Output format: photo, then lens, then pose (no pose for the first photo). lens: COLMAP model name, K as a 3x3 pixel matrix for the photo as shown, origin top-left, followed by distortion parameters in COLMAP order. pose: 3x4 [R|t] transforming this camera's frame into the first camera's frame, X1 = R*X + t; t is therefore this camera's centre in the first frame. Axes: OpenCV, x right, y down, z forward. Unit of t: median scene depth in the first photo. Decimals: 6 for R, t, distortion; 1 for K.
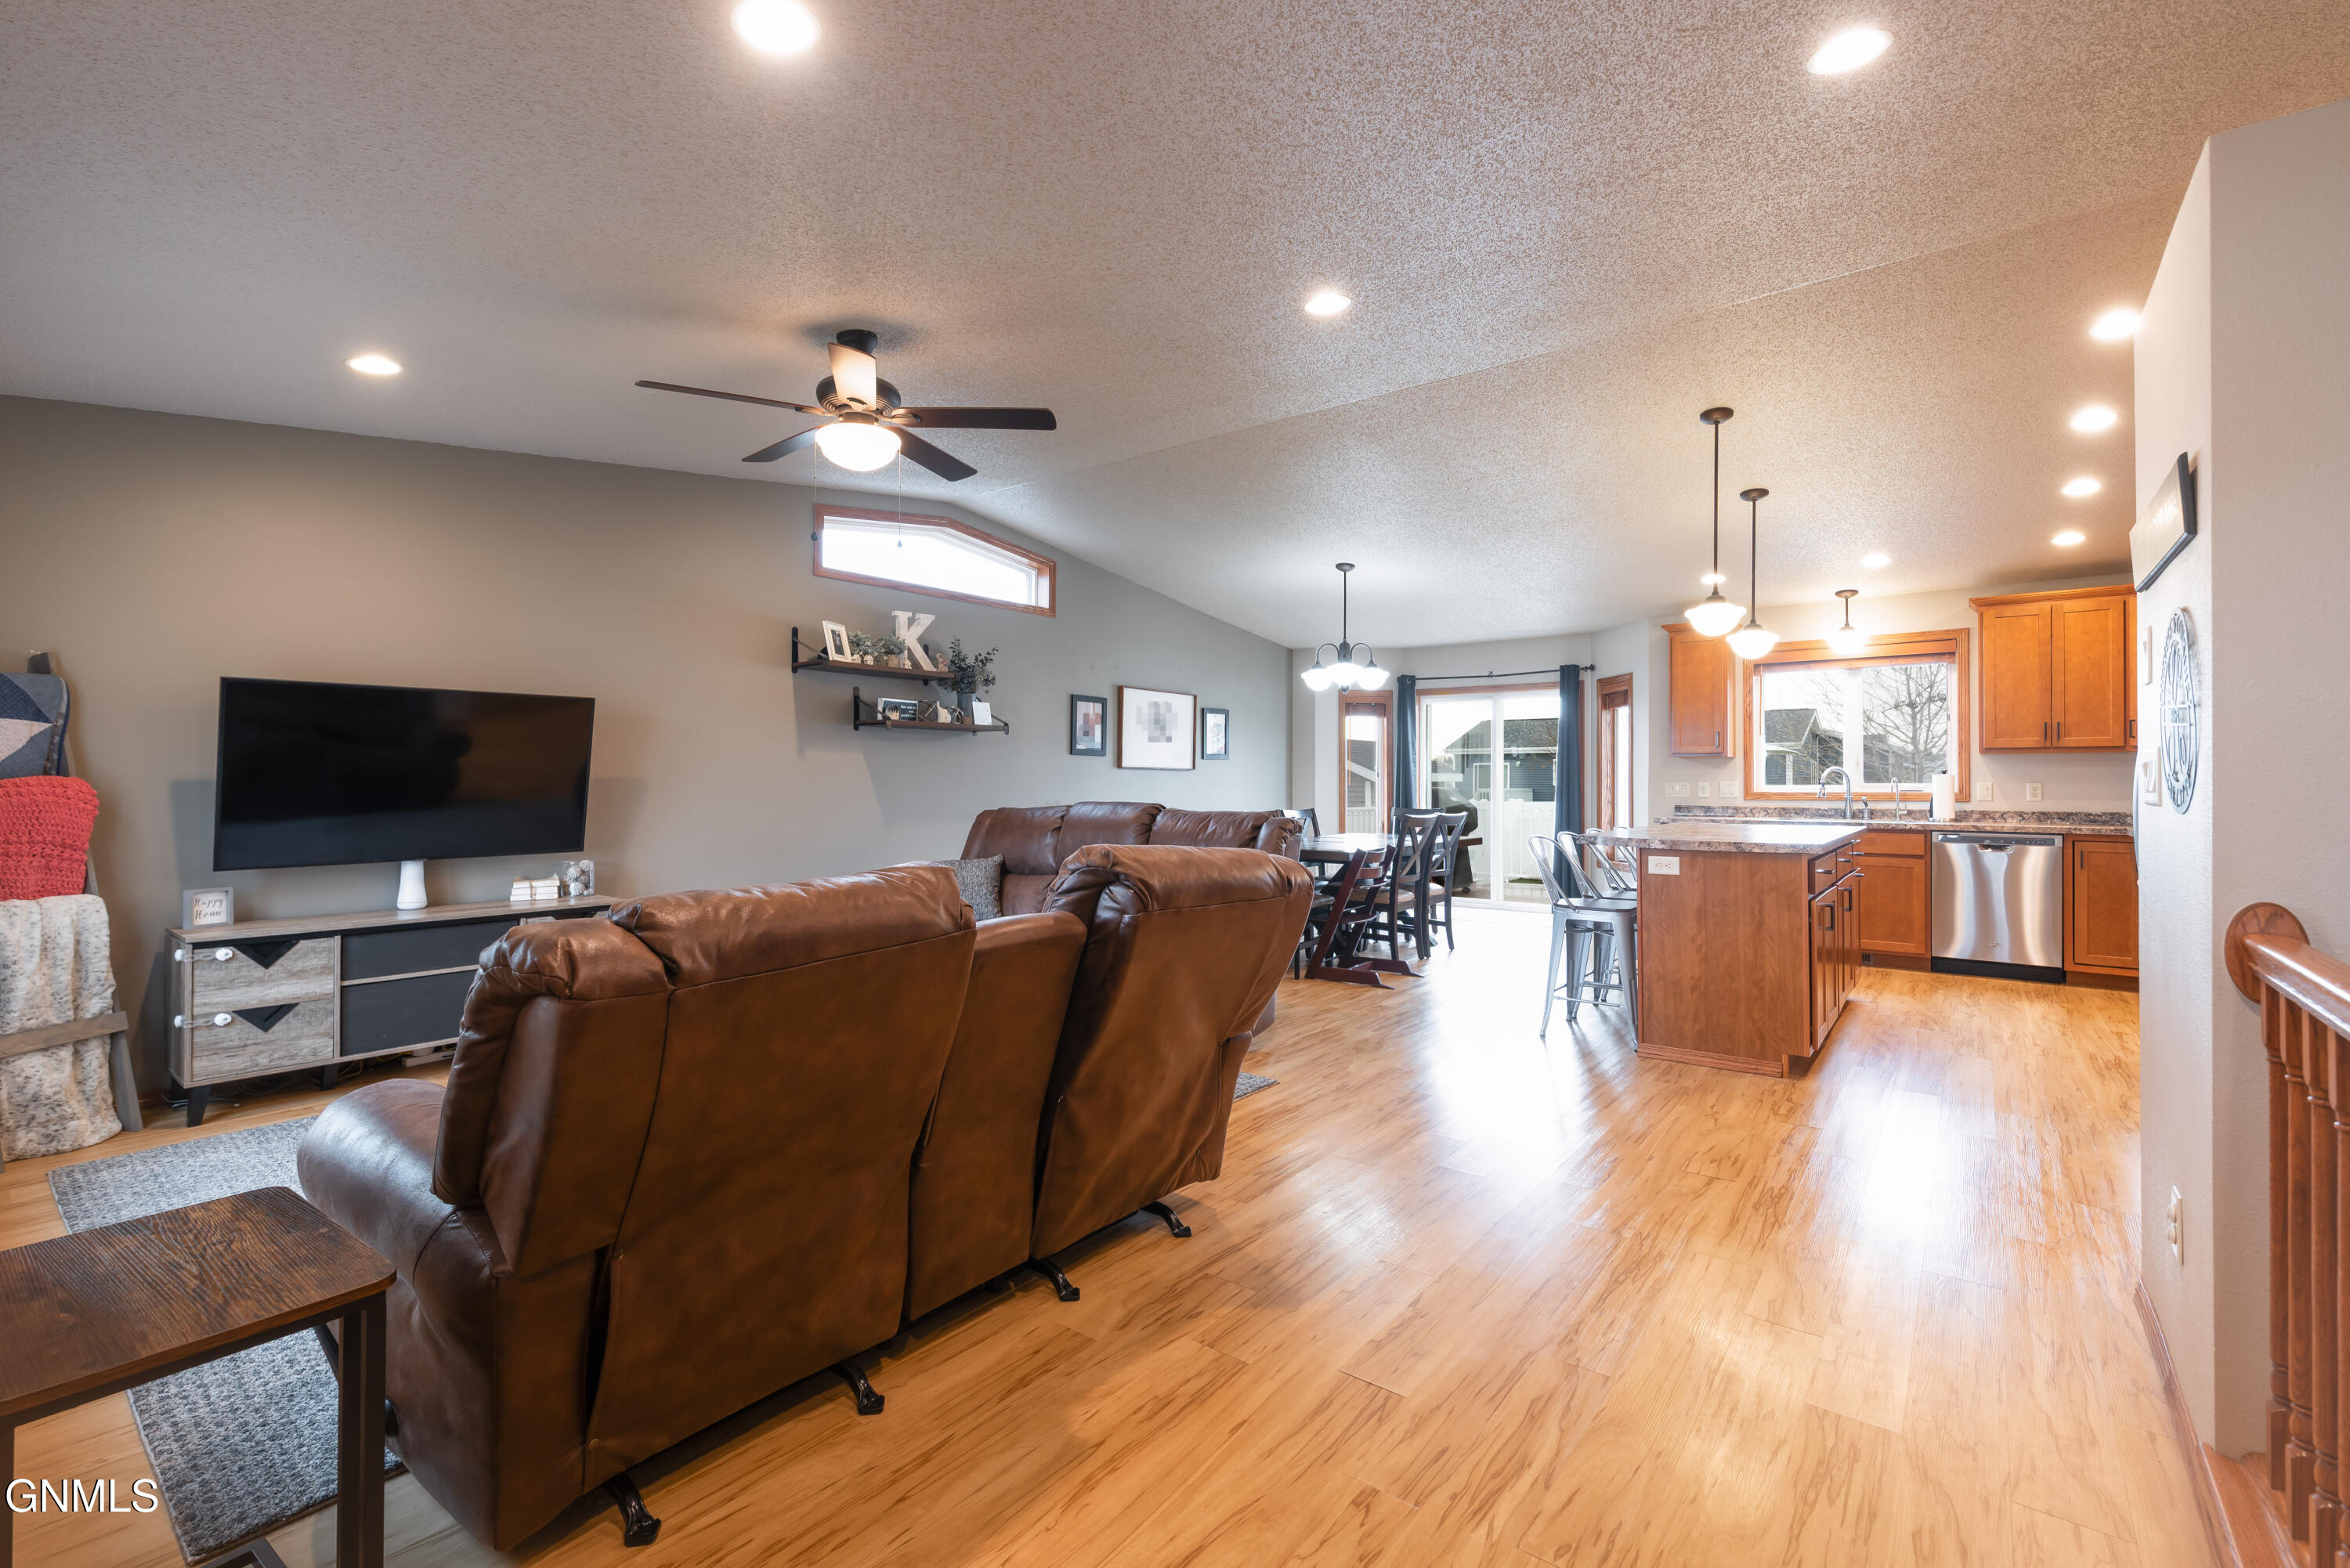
lens RADIAL K [[1005.0, 0, 1173.2], [0, 1005.0, 774.9], [0, 0, 1]] dist [0.001171, -0.000305]
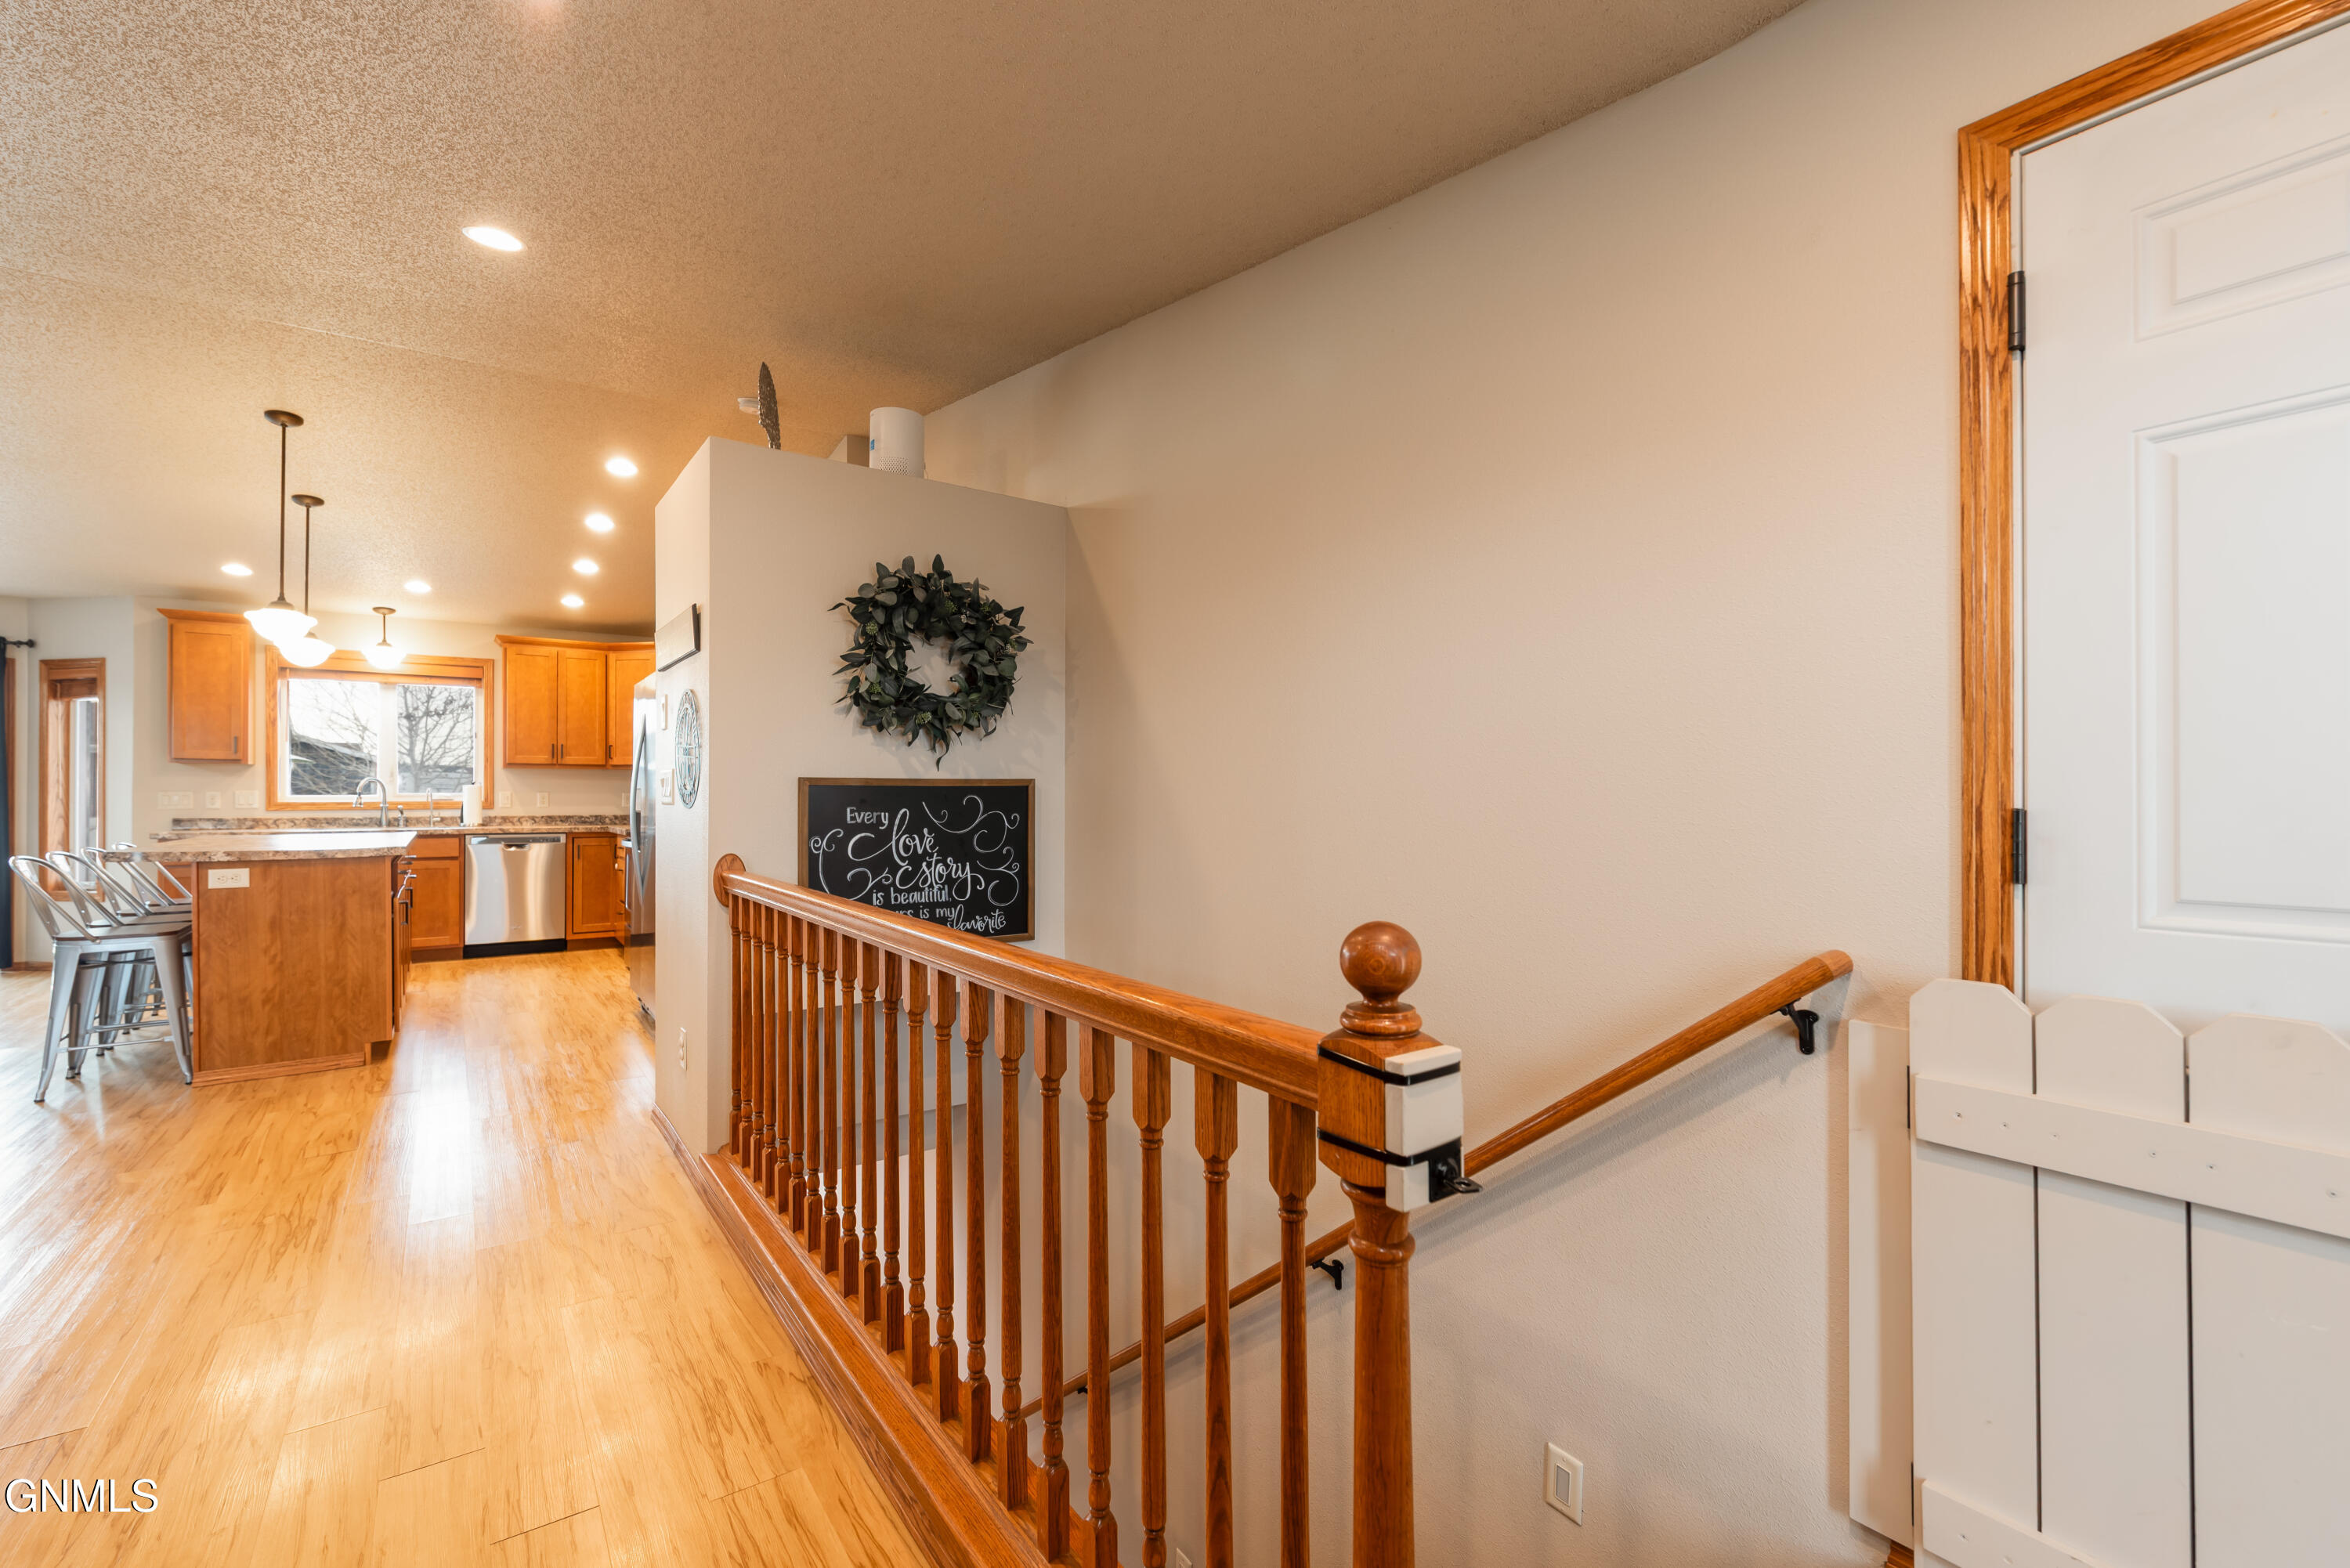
lens RADIAL K [[1019.1, 0, 1177.3], [0, 1019.1, 792.4], [0, 0, 1]] dist [0.000349, 0.000073]
pose [[0.270262, 0.000735, 0.962786, -0.150917], [-0.006732, 0.999977, 0.001126, 0.001381], [-0.962763, -0.006786, 0.270261, -0.093458]]
